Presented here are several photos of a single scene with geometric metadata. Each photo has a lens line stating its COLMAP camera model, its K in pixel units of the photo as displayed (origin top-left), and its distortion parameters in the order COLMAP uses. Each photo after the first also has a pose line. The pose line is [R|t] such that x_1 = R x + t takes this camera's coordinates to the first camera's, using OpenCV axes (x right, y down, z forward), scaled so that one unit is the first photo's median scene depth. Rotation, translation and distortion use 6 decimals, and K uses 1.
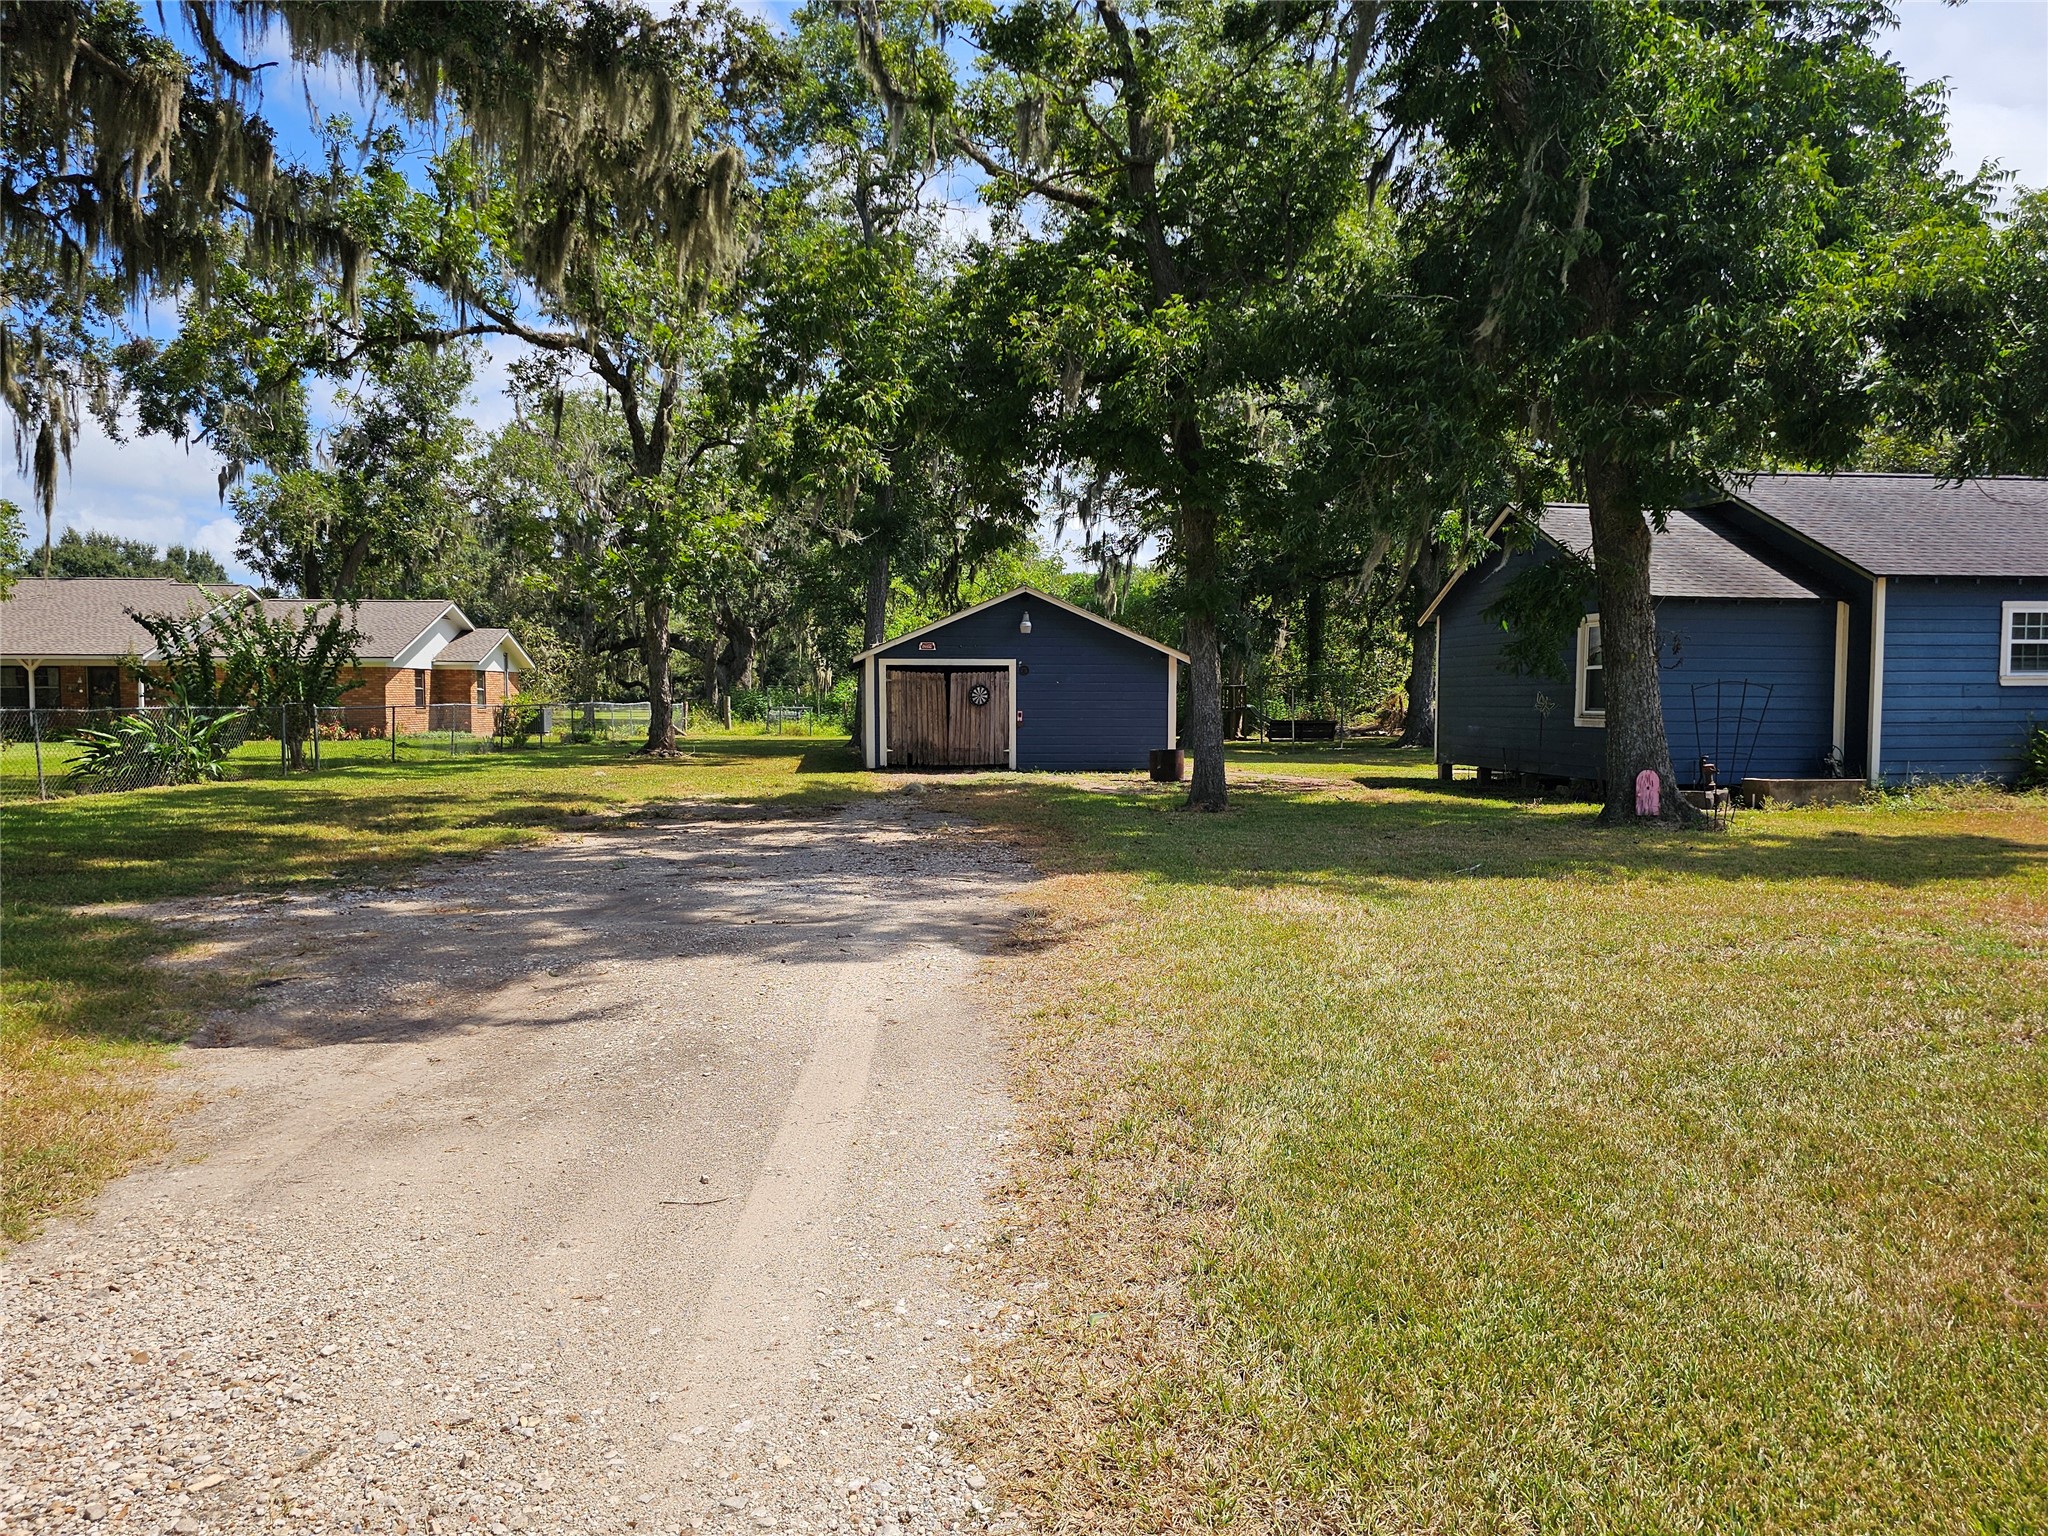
lens RADIAL K [[1355.9, 0, 1020.2], [0, 1355.9, 769.3], [0, 0, 1]] dist [0.001811, -0.000381]
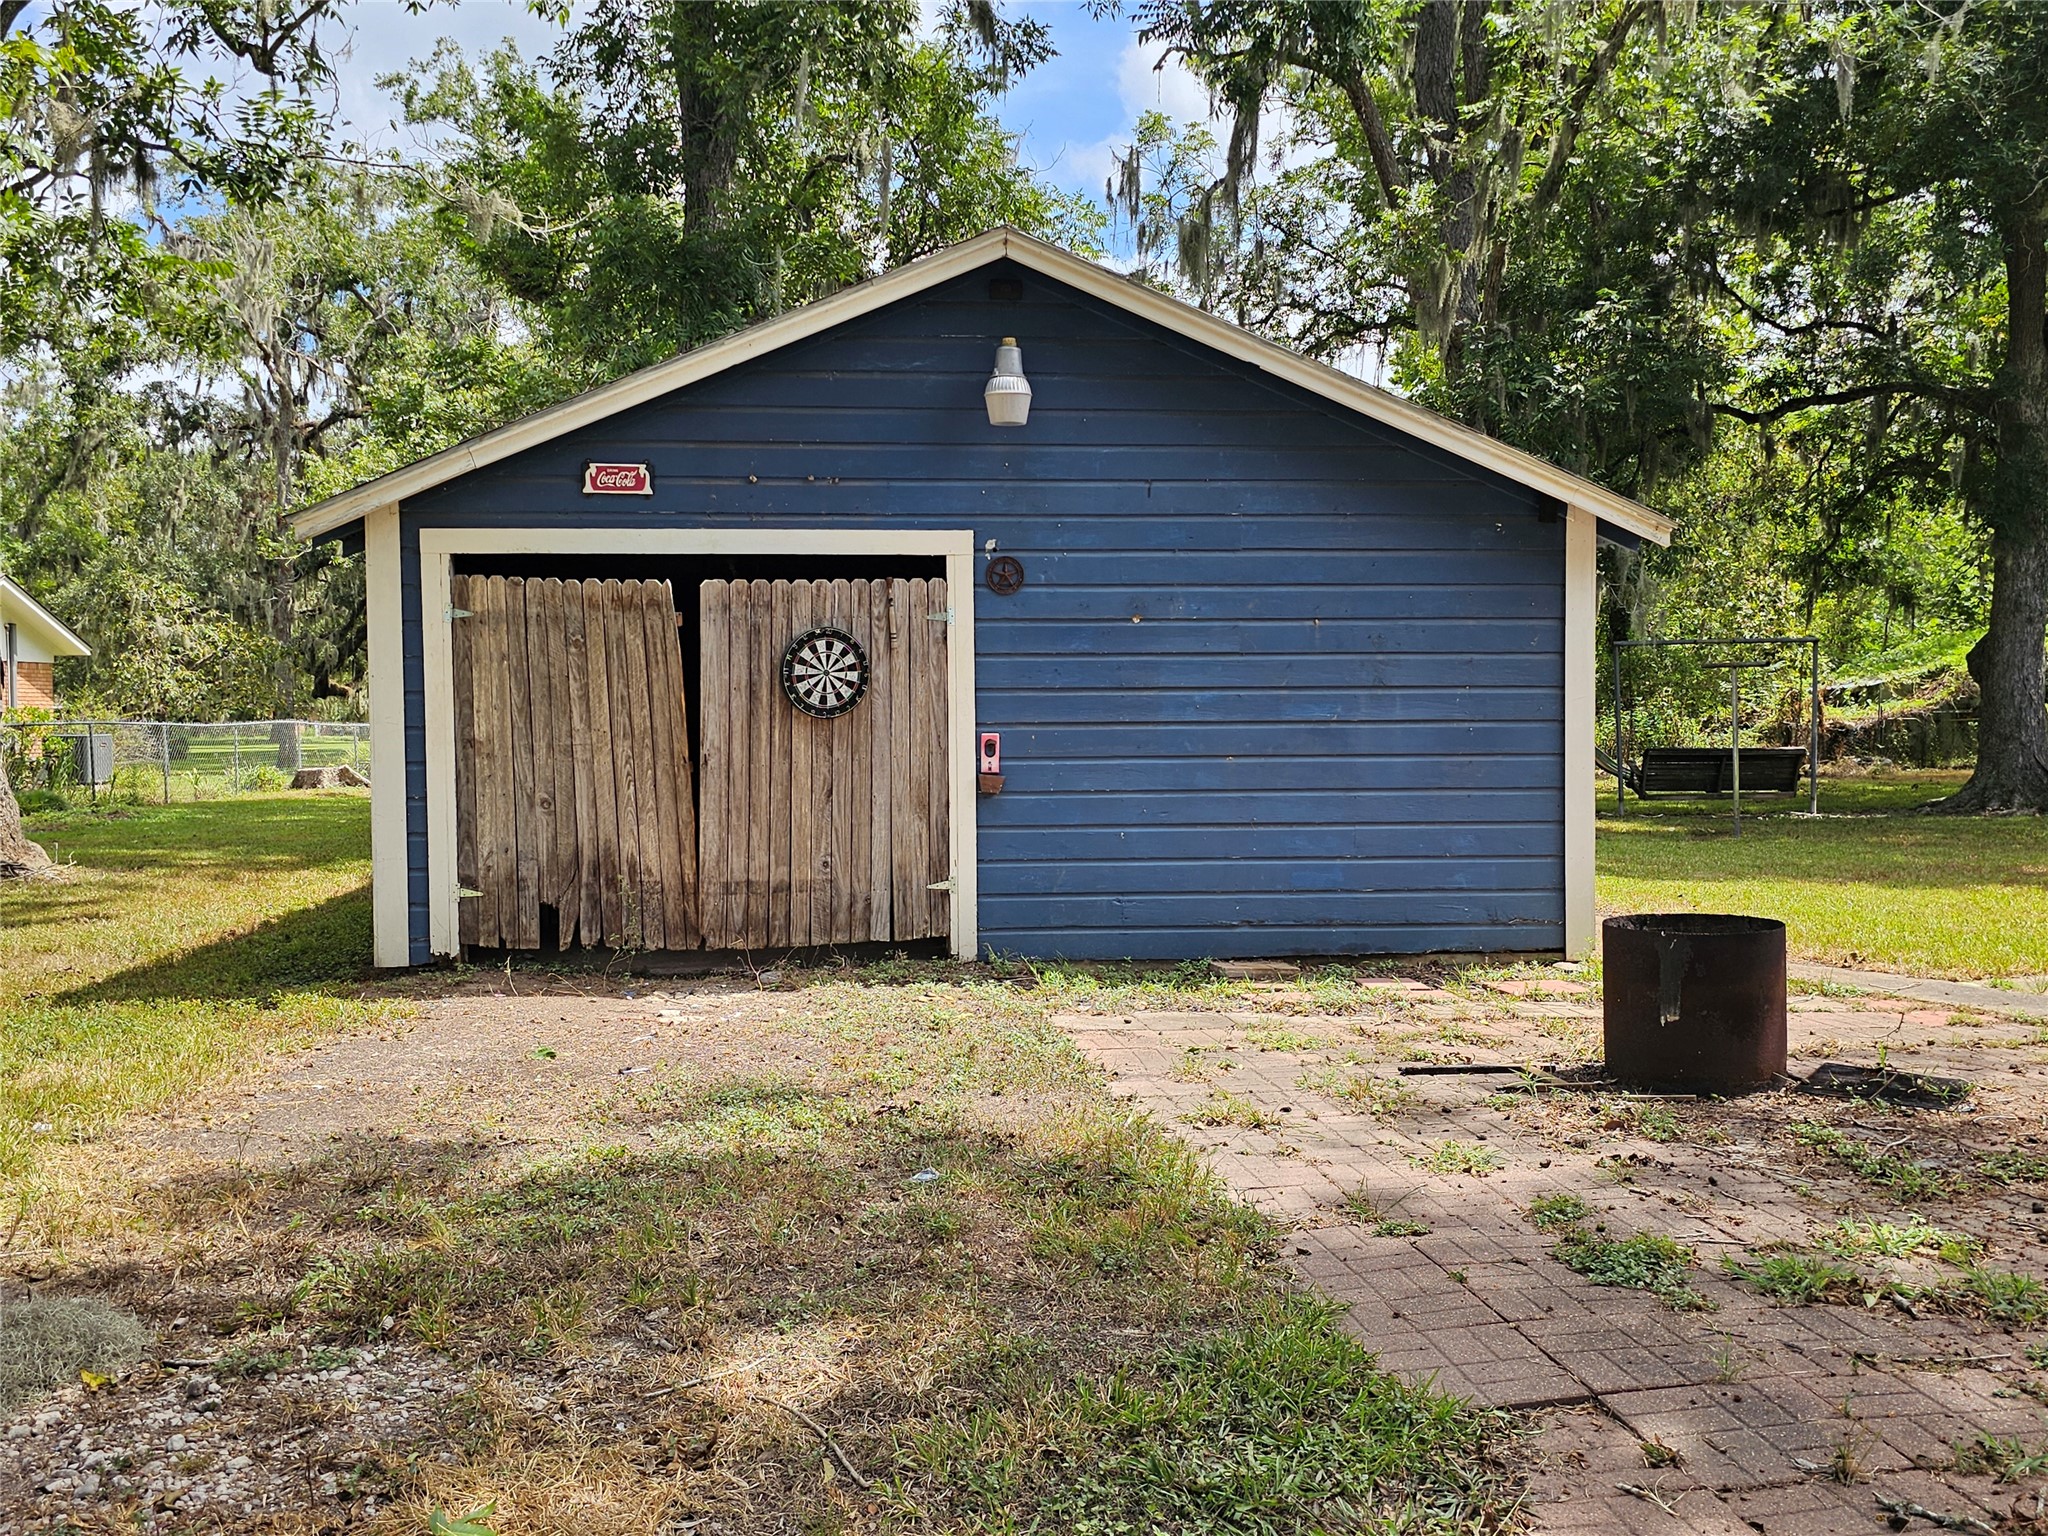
lens RADIAL K [[1355.9, 0, 1020.6], [0, 1355.9, 758.2], [0, 0, 1]] dist [0.001811, -0.000381]
pose [[0.999655, -0.007701, -0.025097, 0.012332], [0.007210, 0.999782, -0.019608, -0.033182], [0.025242, 0.019420, 0.999493, 0.750651]]
